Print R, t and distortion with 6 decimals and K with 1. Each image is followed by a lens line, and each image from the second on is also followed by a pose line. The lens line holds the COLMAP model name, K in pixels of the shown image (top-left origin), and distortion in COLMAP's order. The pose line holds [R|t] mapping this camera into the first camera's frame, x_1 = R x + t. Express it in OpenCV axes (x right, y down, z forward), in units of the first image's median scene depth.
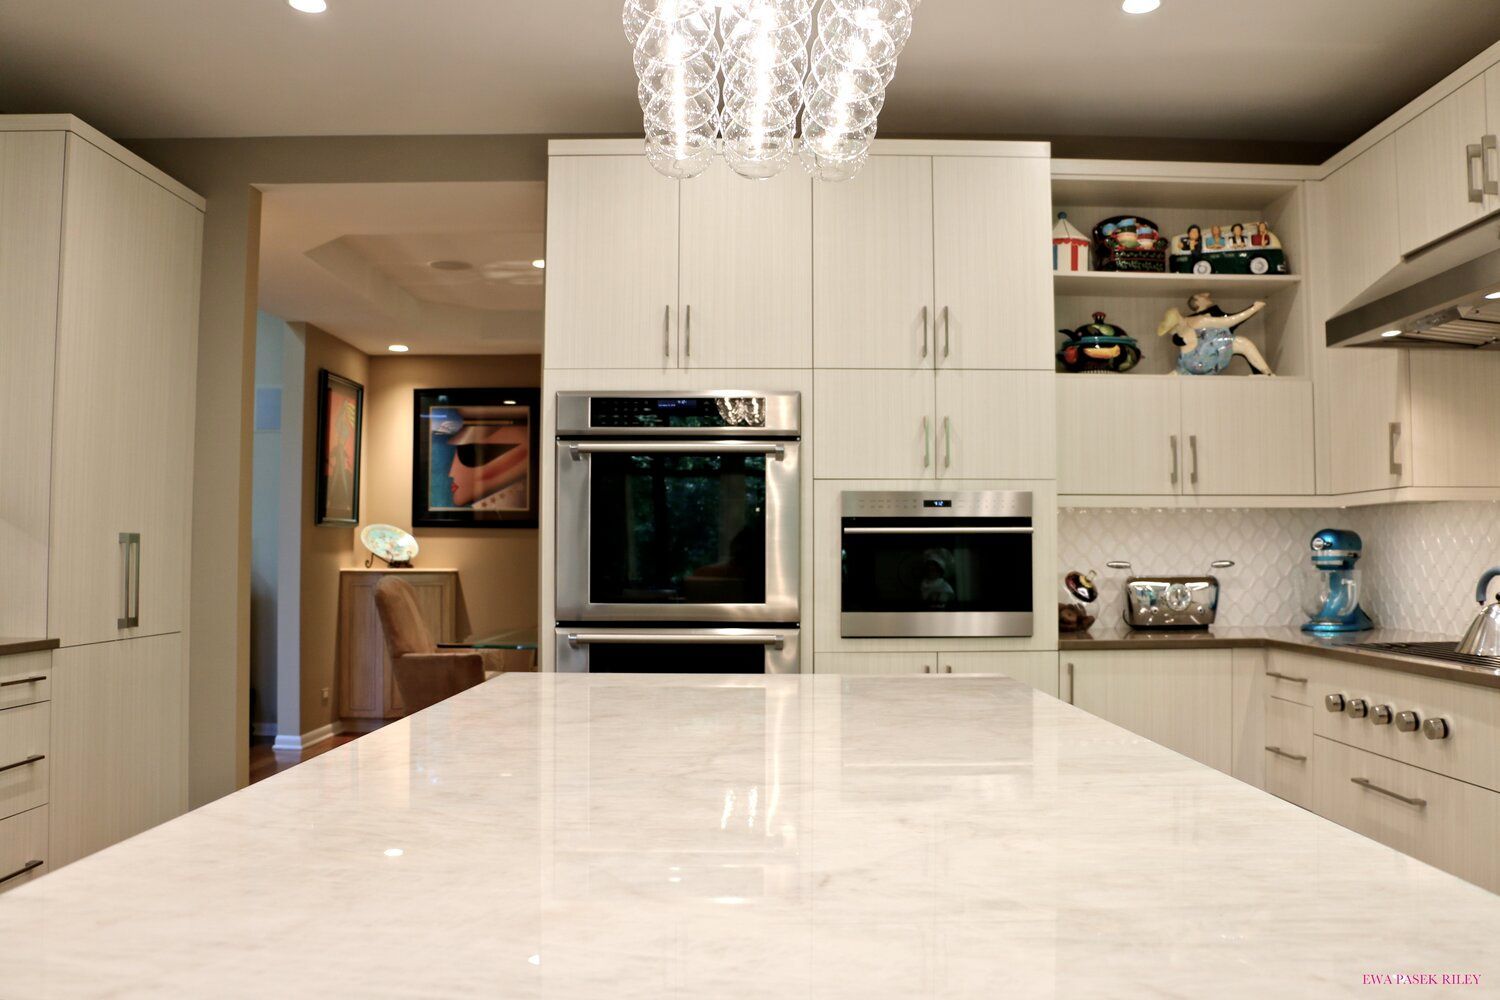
lens RADIAL K [[1249.8, 0, 749.5], [0, 1249.8, 475.1], [0, 0, 1]] dist [0.004615, 0.004358]
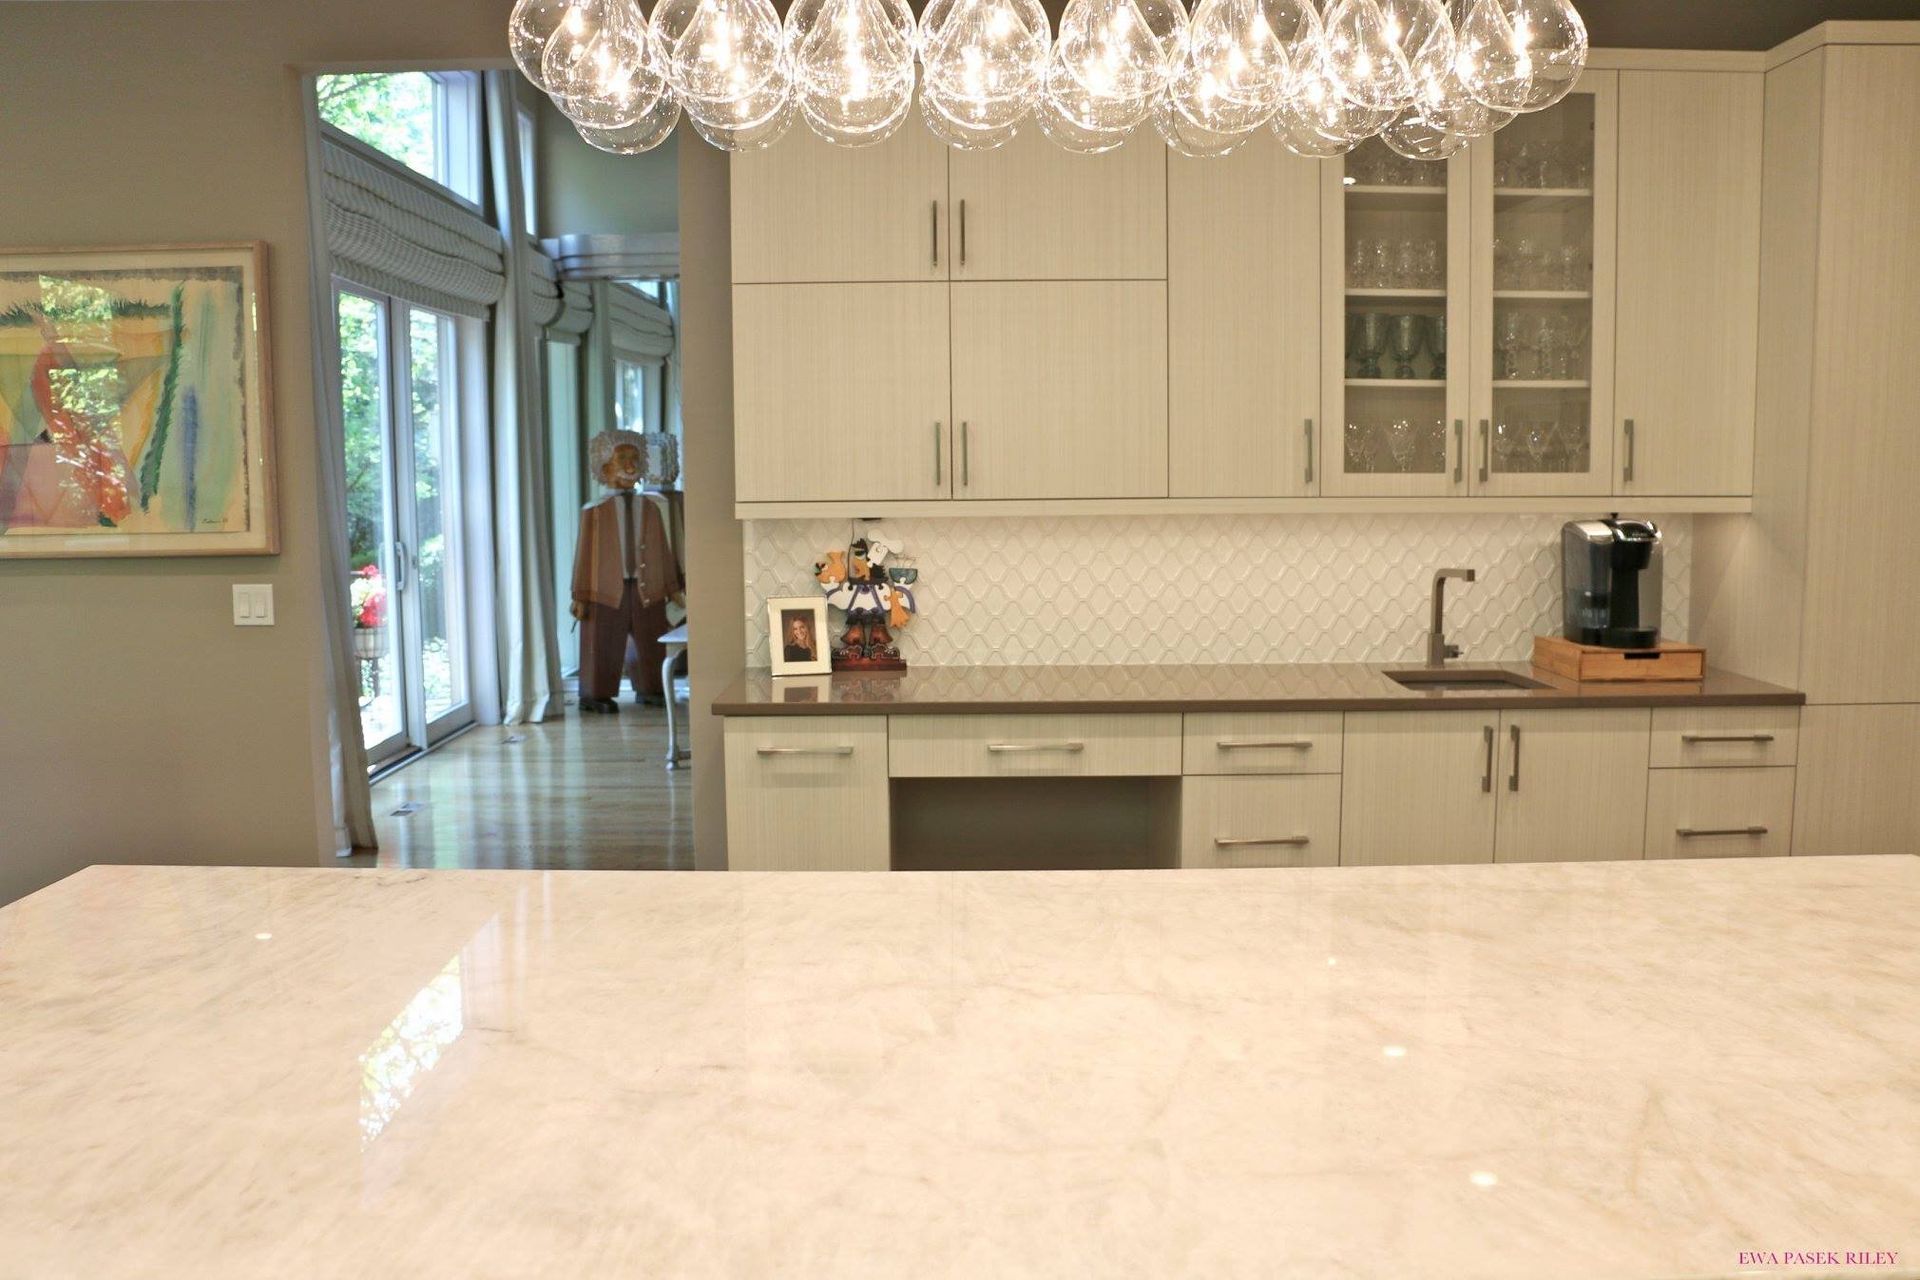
lens RADIAL K [[1599.7, 0, 959.3], [0, 1599.7, 608.2], [0, 0, 1]] dist [0.004615, 0.004358]
pose [[0.022971, 0.081968, -0.996370, 1.522246], [0.073702, 0.993782, 0.083454, -0.169710], [0.997016, -0.075351, 0.016787, 1.404607]]
